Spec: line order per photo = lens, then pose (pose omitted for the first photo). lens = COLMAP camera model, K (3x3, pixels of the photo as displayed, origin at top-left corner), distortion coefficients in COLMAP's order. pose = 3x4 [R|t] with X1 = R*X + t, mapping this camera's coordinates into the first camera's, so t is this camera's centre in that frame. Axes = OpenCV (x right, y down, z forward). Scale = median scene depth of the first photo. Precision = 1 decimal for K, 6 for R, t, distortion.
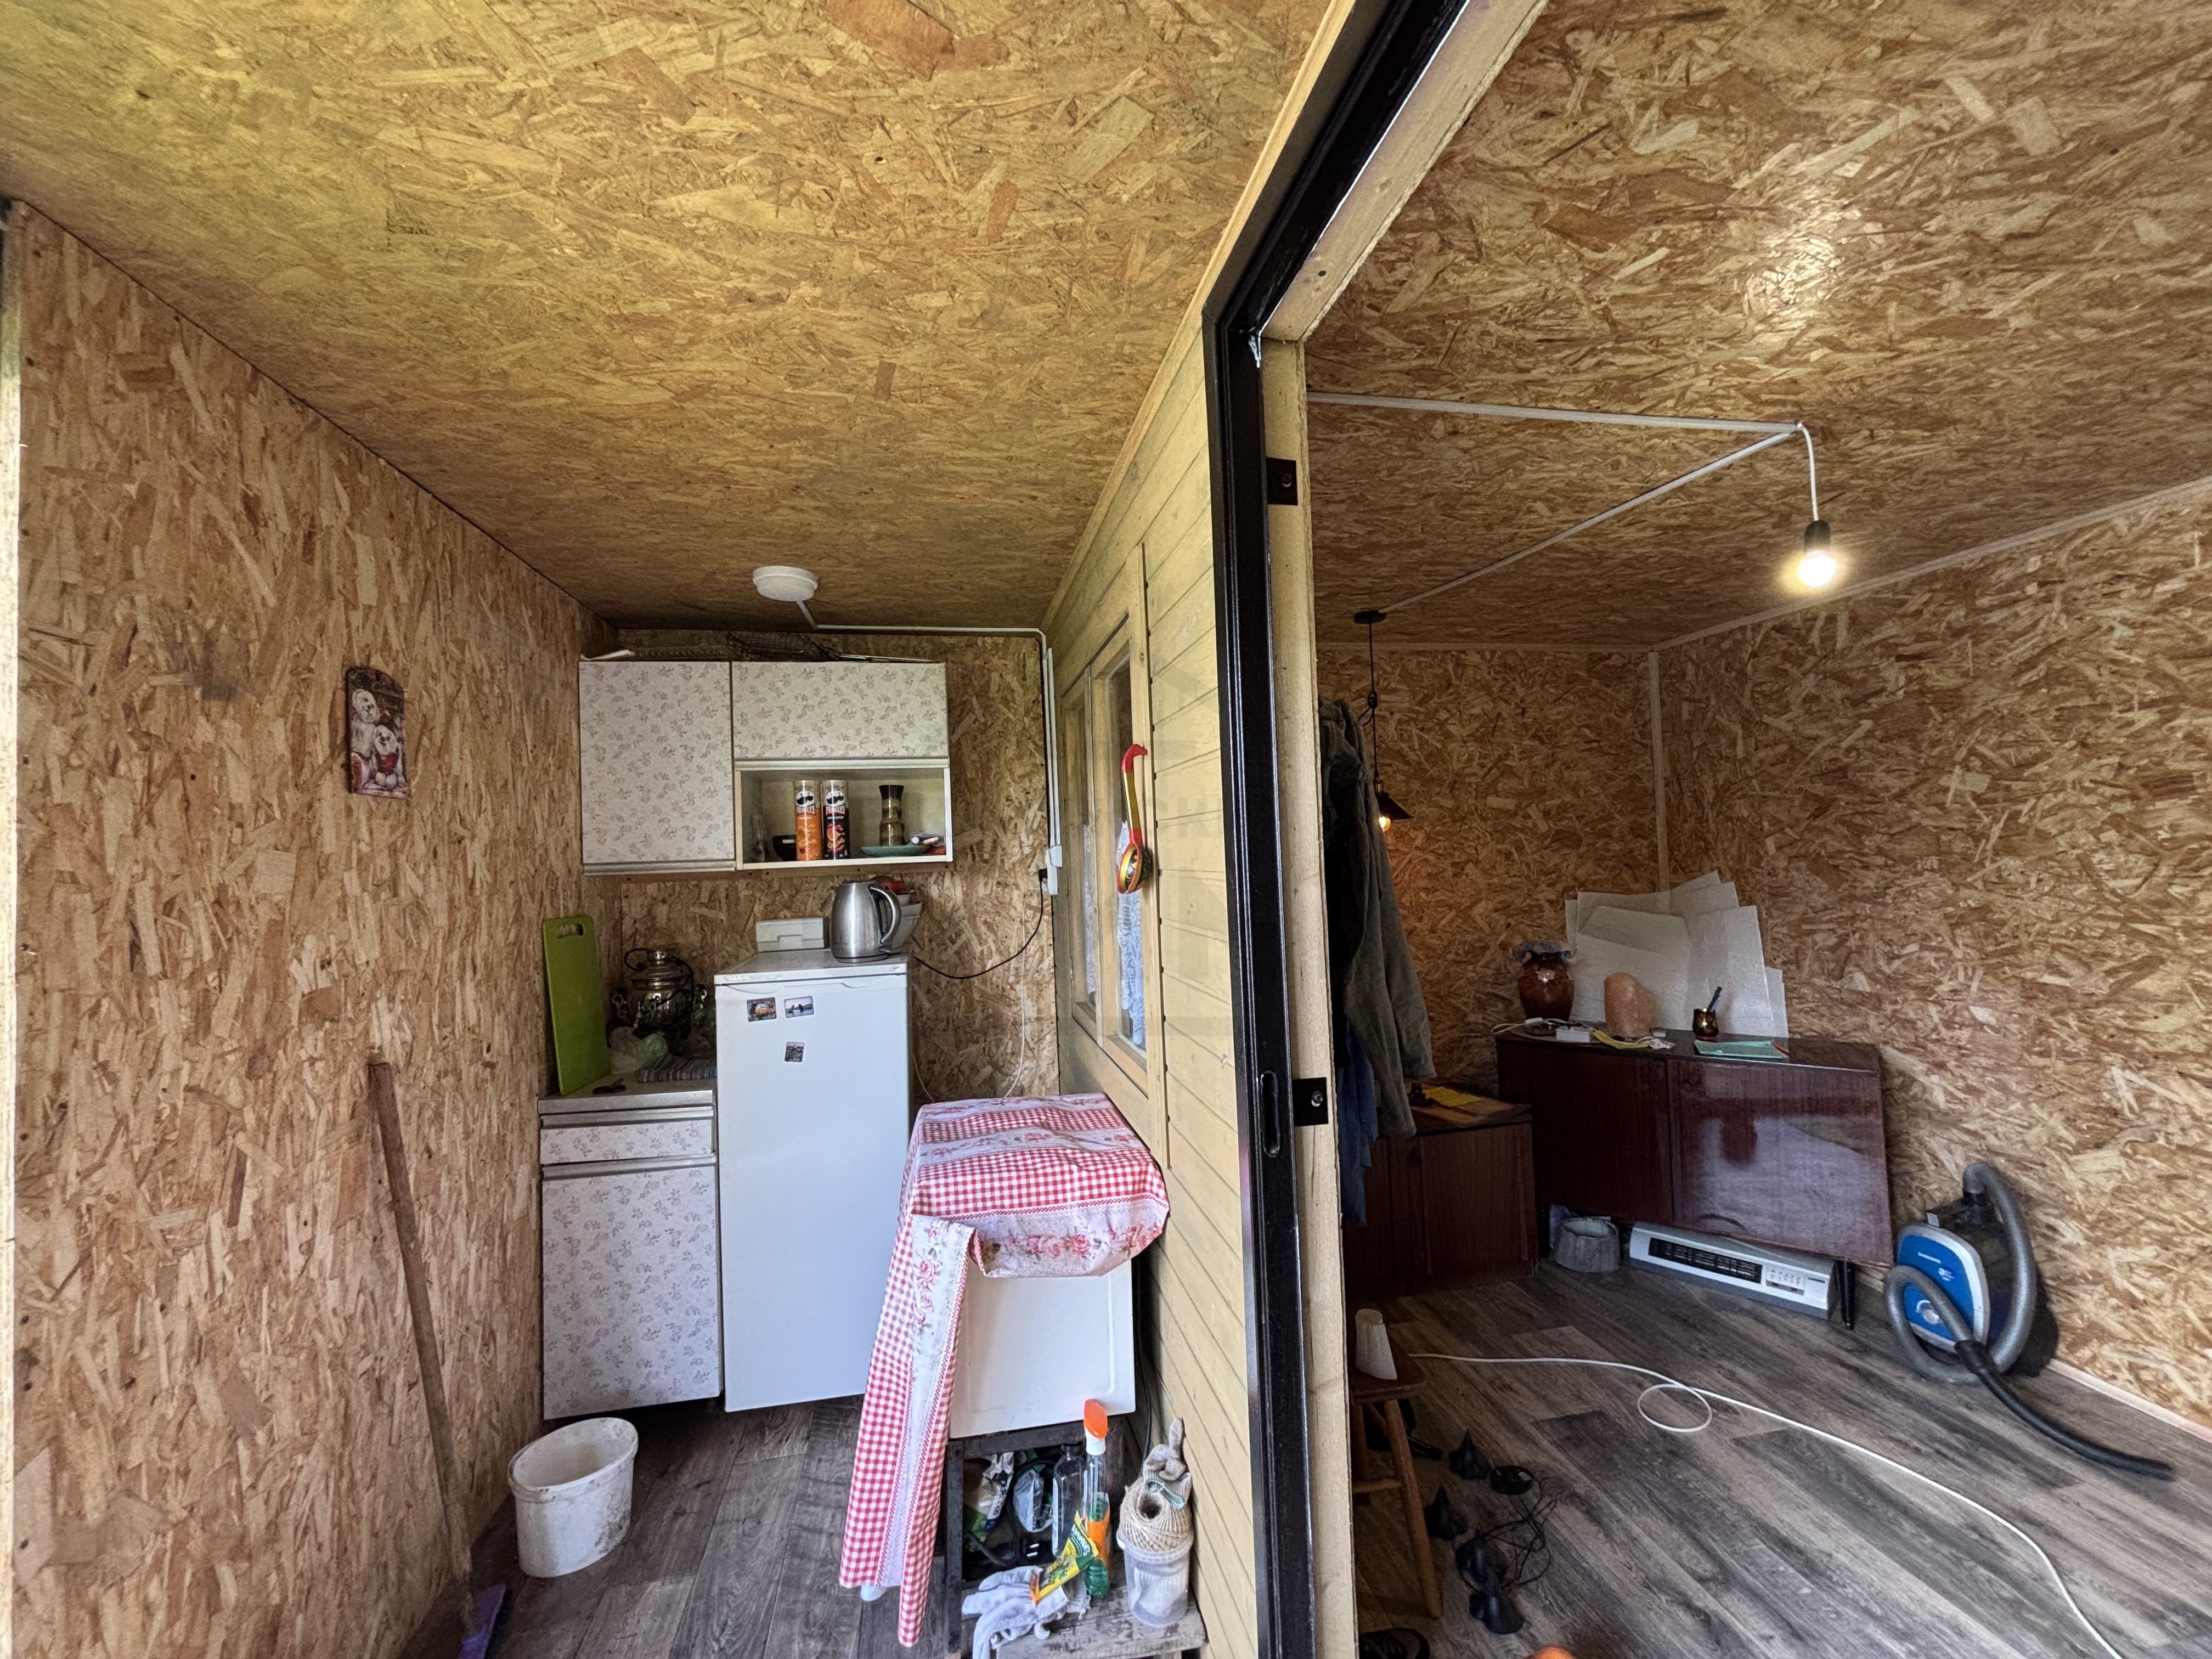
lens RADIAL K [[887.9, 0, 1106.0], [0, 887.9, 829.5], [0, 0, 1]] dist [-0.002339, -0.000950]
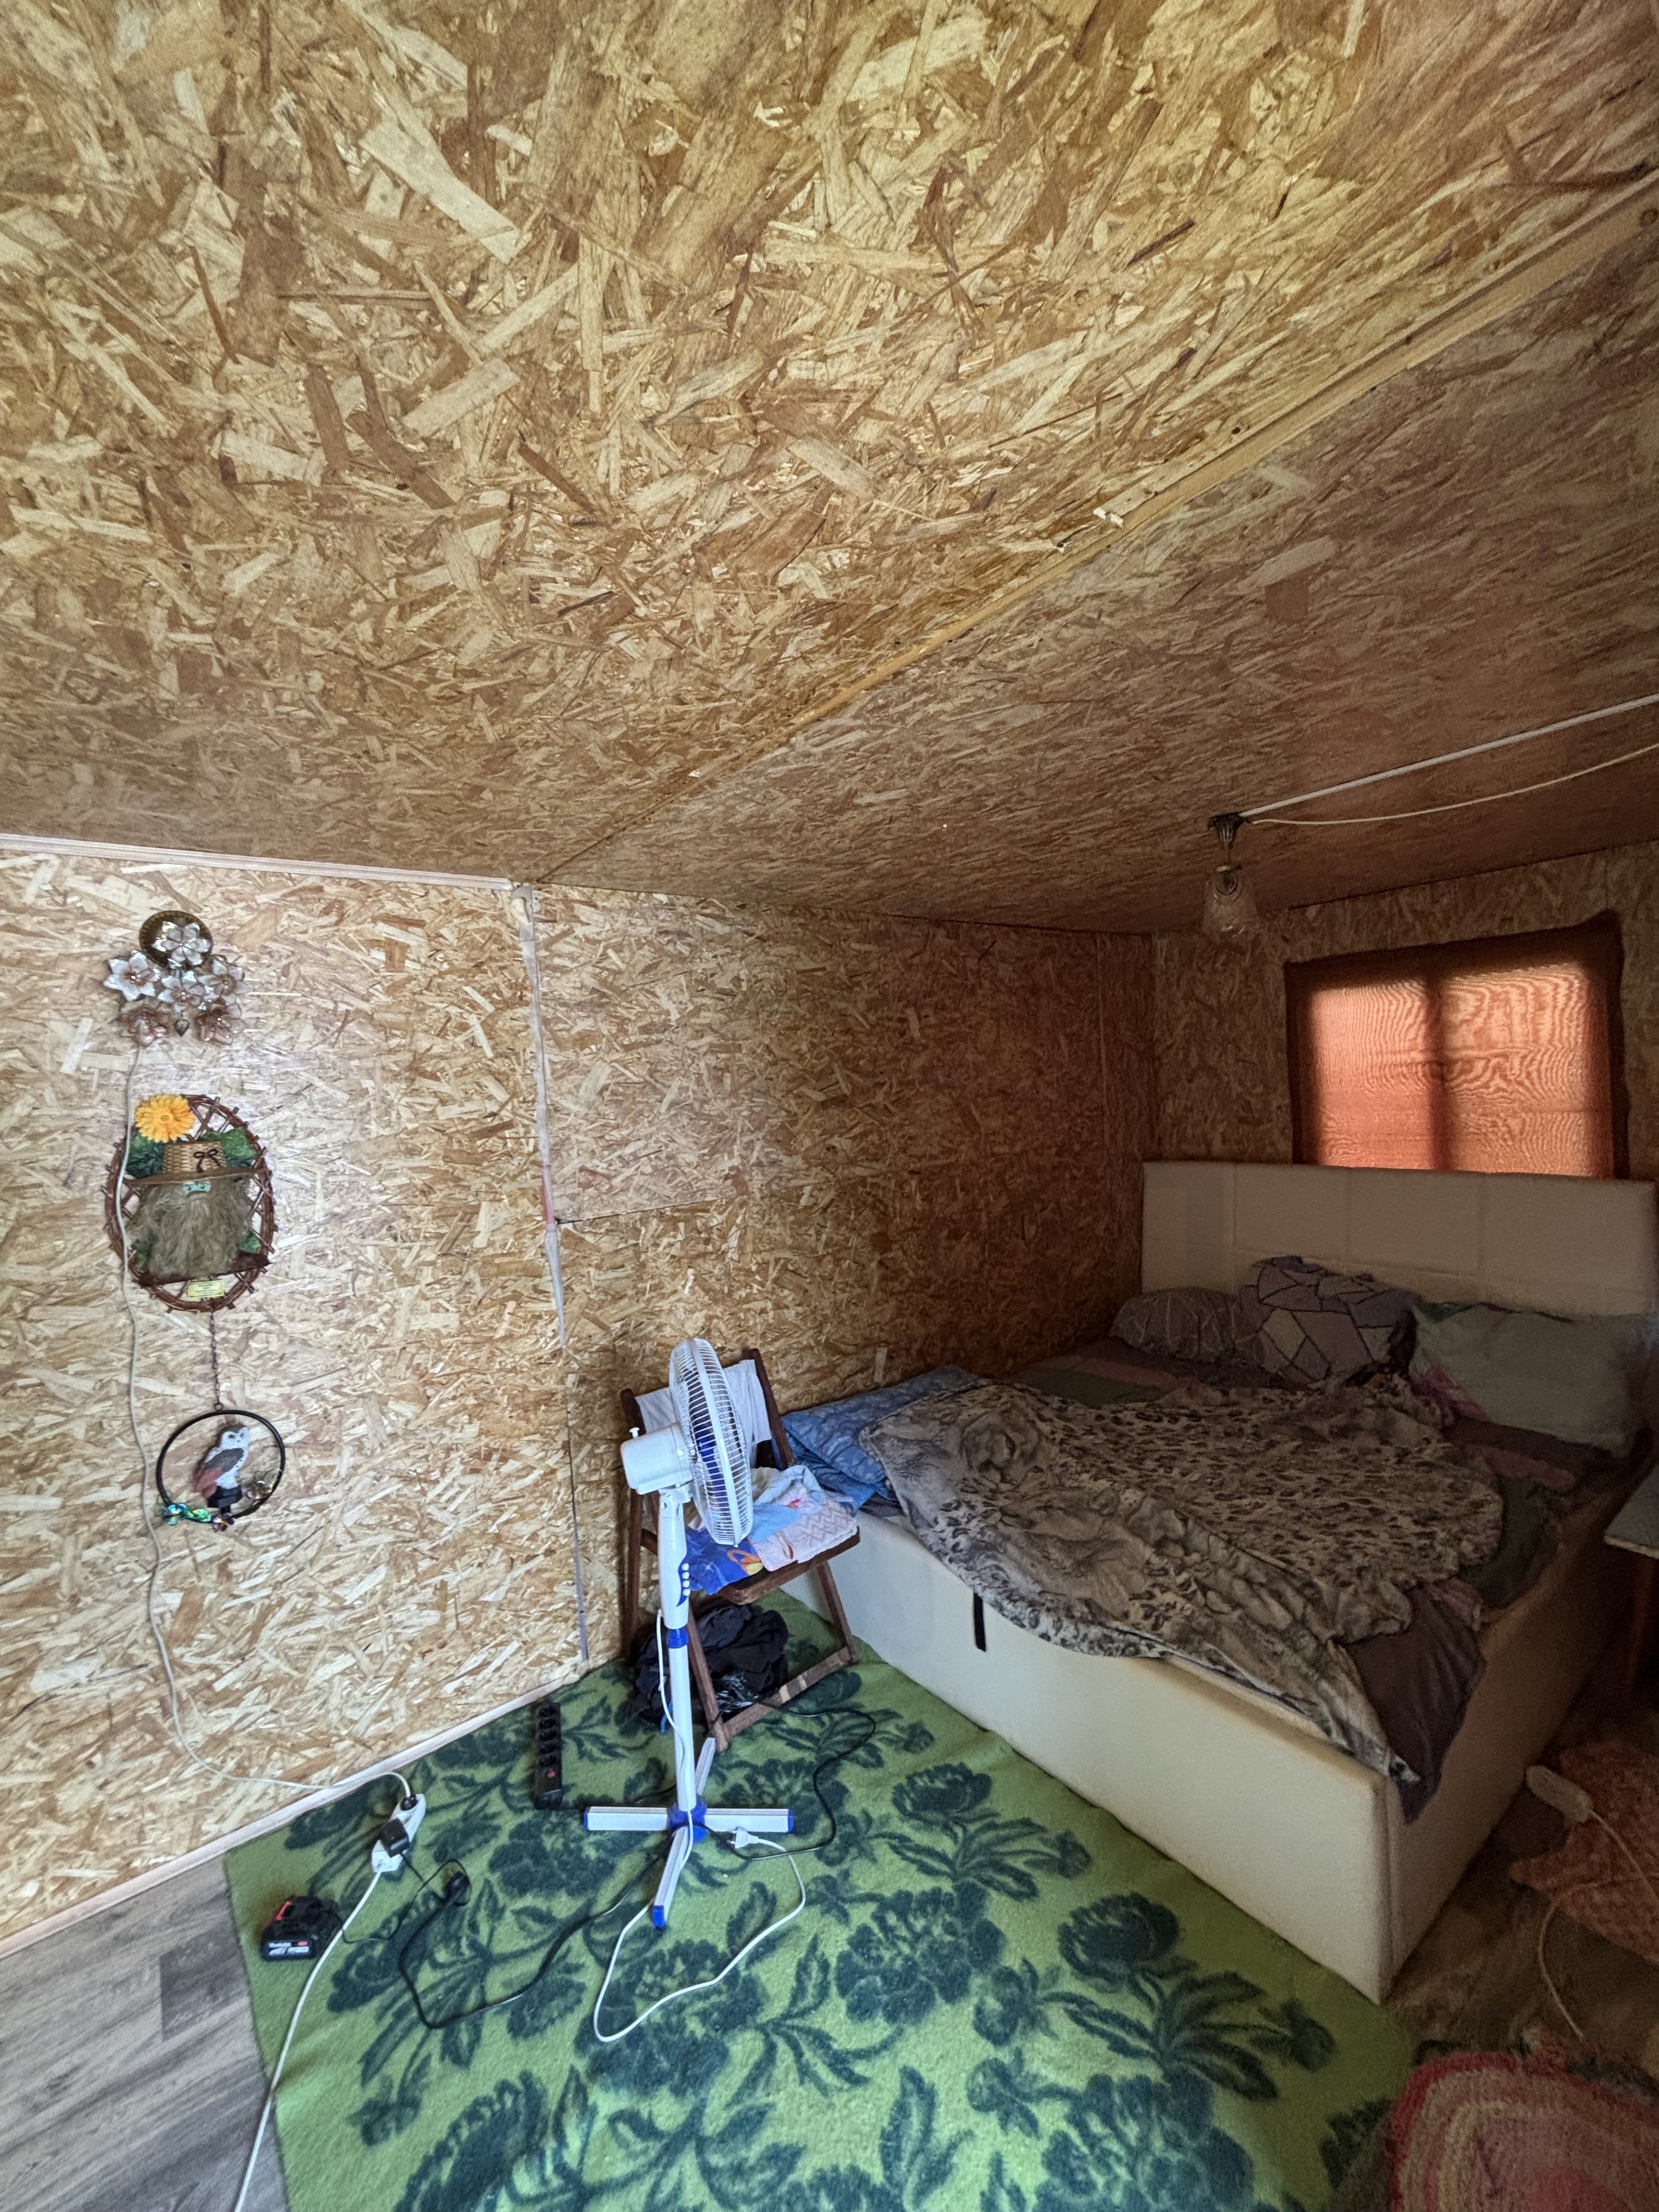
lens RADIAL K [[885.3, 0, 833.6], [0, 885.3, 1117.7], [0, 0, 1]] dist [0.002140, -0.001717]
pose [[-0.465520, 0.033342, 0.884409, 0.114511], [0.047362, 0.998797, -0.012724, -0.071206], [-0.883769, 0.035964, -0.466539, 0.515971]]
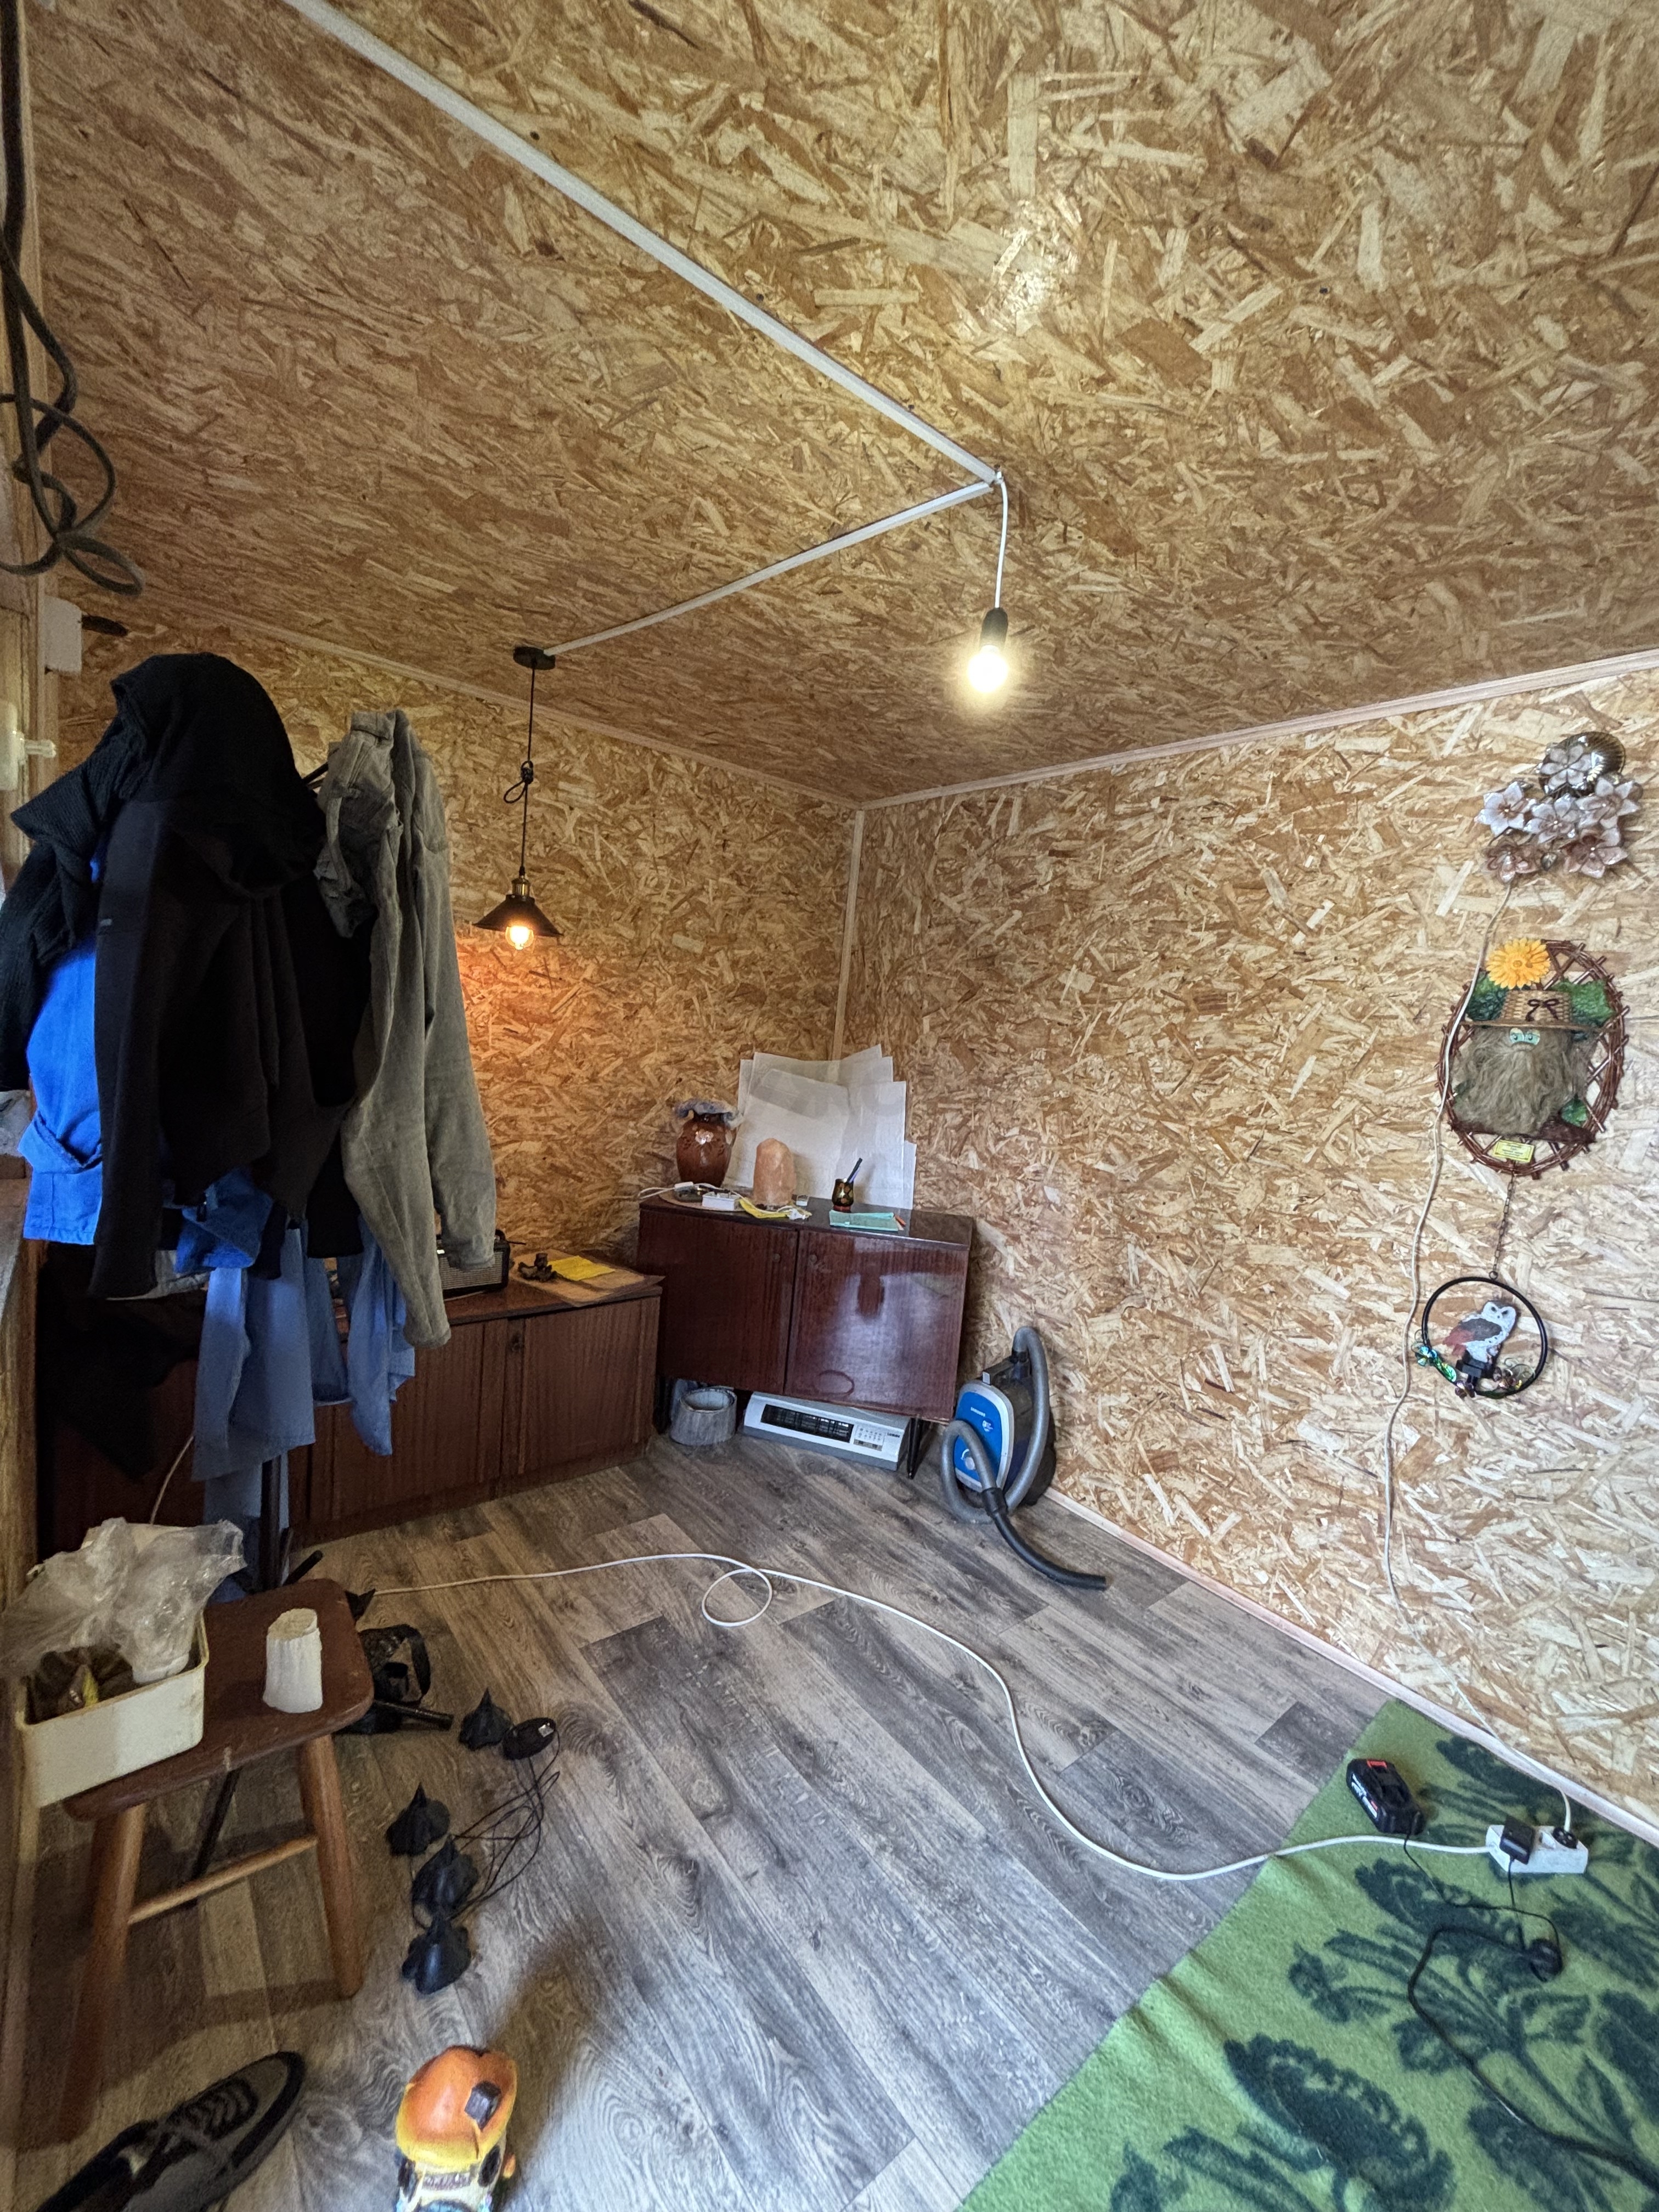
lens RADIAL K [[885.3, 0, 833.6], [0, 885.3, 1117.7], [0, 0, 1]] dist [0.002140, -0.001717]
pose [[0.867347, 0.064521, 0.493503, 0.244407], [-0.139699, 0.983261, 0.116973, 0.029299], [-0.477695, -0.170398, 0.861842, 0.235287]]
